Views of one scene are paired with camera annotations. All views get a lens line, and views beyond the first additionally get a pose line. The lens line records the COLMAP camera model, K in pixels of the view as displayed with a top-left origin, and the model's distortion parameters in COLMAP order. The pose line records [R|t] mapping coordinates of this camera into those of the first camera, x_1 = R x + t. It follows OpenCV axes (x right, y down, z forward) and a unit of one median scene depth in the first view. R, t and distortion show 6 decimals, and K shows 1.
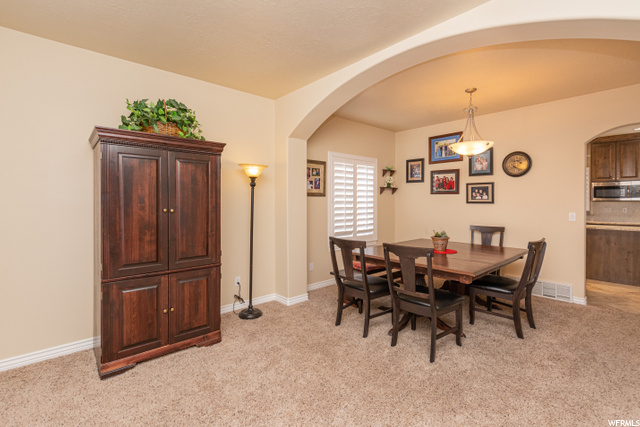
lens RADIAL K [[290.6, 0, 320.9], [0, 290.6, 208.0], [0, 0, 1]] dist [0.003433, -0.001906]
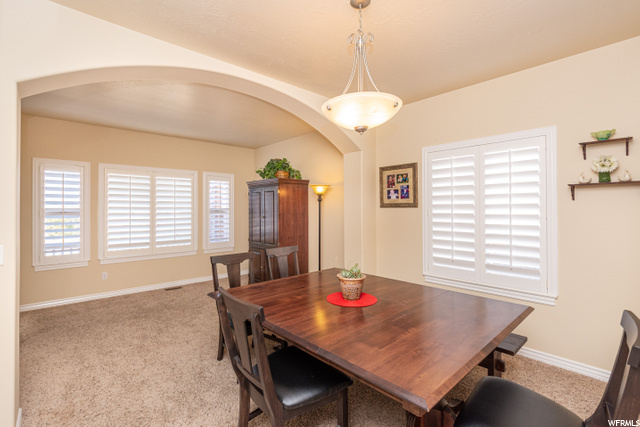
lens RADIAL K [[290.6, 0, 320.9], [0, 290.6, 212.4], [0, 0, 1]] dist [0.003433, -0.001906]
pose [[0.033907, -0.003206, -0.999420, 0.794621], [-0.031282, 0.999501, -0.004268, -0.015368], [0.998935, 0.031409, 0.033790, 0.733252]]
